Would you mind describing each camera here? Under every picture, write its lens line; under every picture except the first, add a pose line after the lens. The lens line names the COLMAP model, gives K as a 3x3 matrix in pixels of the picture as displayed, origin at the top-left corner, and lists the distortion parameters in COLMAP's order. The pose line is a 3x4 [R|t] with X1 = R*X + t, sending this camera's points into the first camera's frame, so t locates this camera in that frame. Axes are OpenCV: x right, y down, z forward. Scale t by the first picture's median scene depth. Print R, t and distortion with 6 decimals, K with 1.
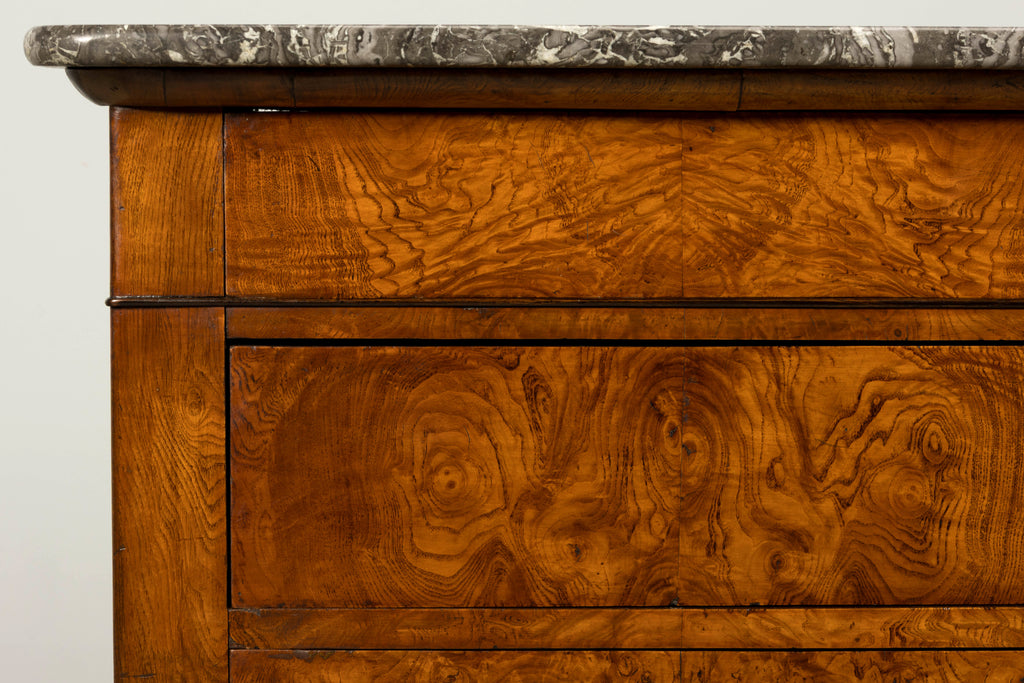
lens RADIAL K [[3169.4, 0, 512.0], [0, 3169.4, 341.5], [0, 0, 1]] dist [-0.031190, -0.218954]
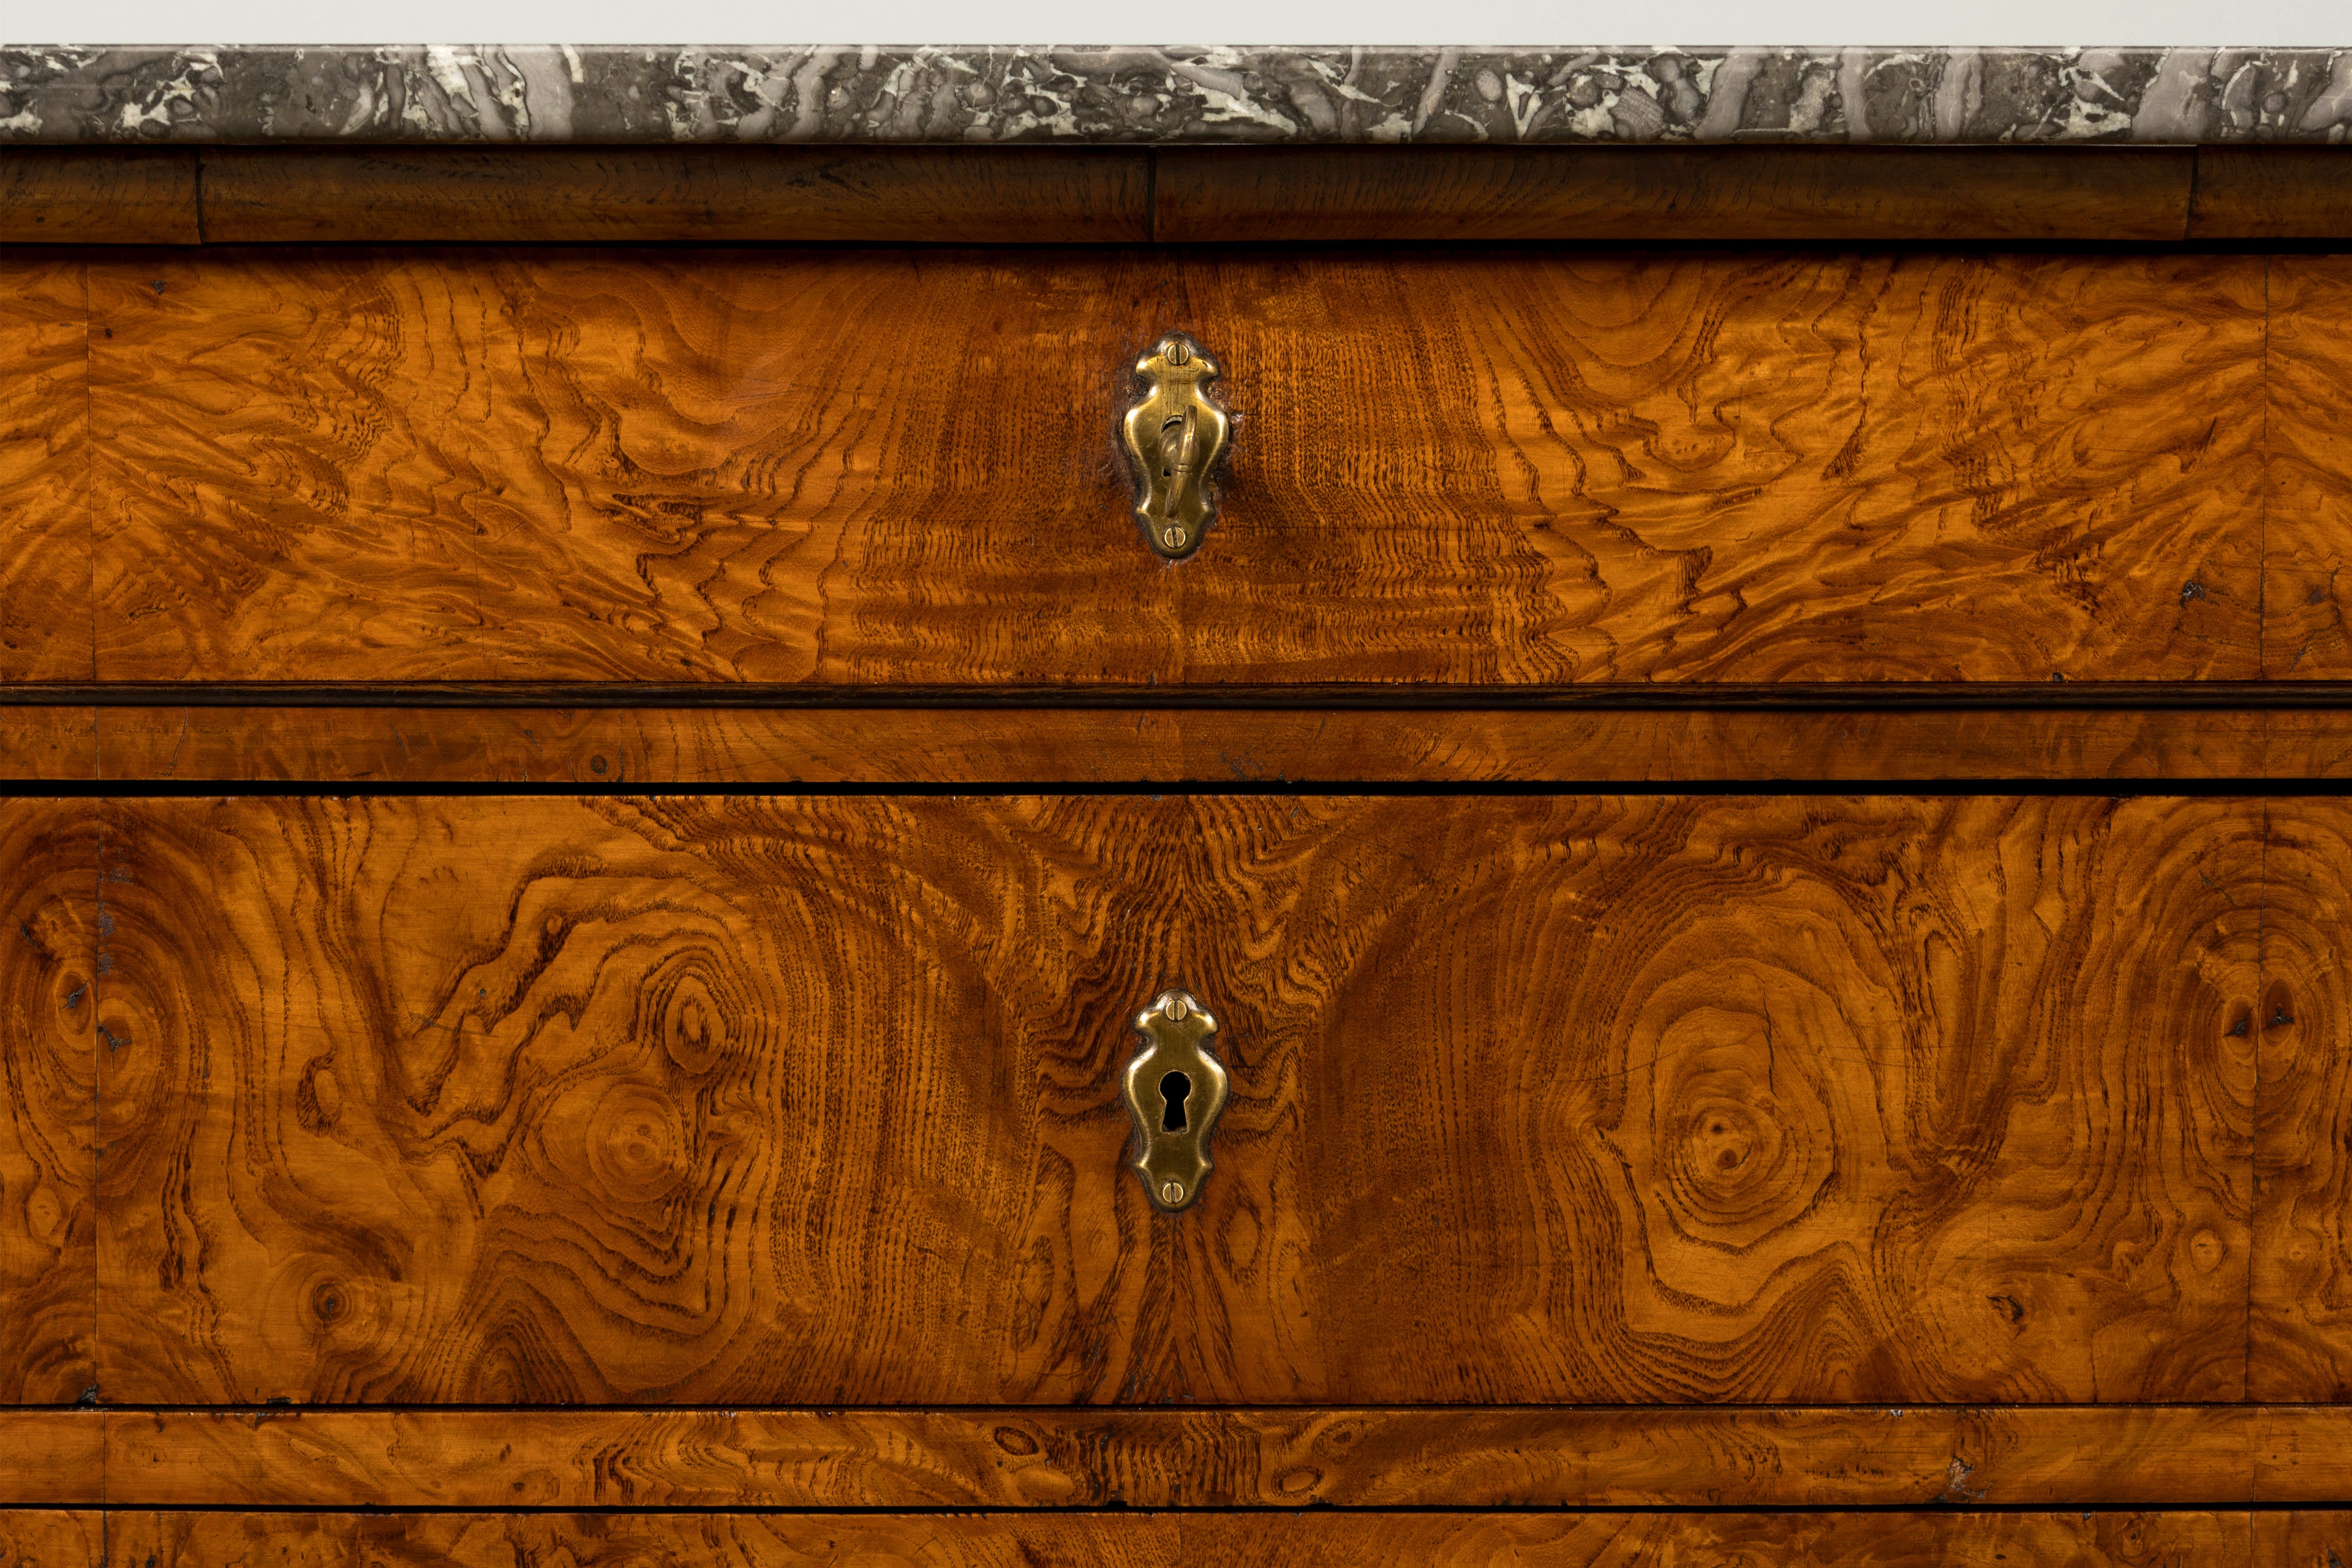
lens RADIAL K [[7279.8, 0, 1176.0], [0, 7279.8, 784.0], [0, 0, 1]] dist [-0.031190, -0.218954]
pose [[0.999437, 0.000791, -0.033551, 0.231968], [-0.000817, 0.999999, -0.000778, 0.000543], [0.033551, 0.000805, 0.999437, 0.025933]]
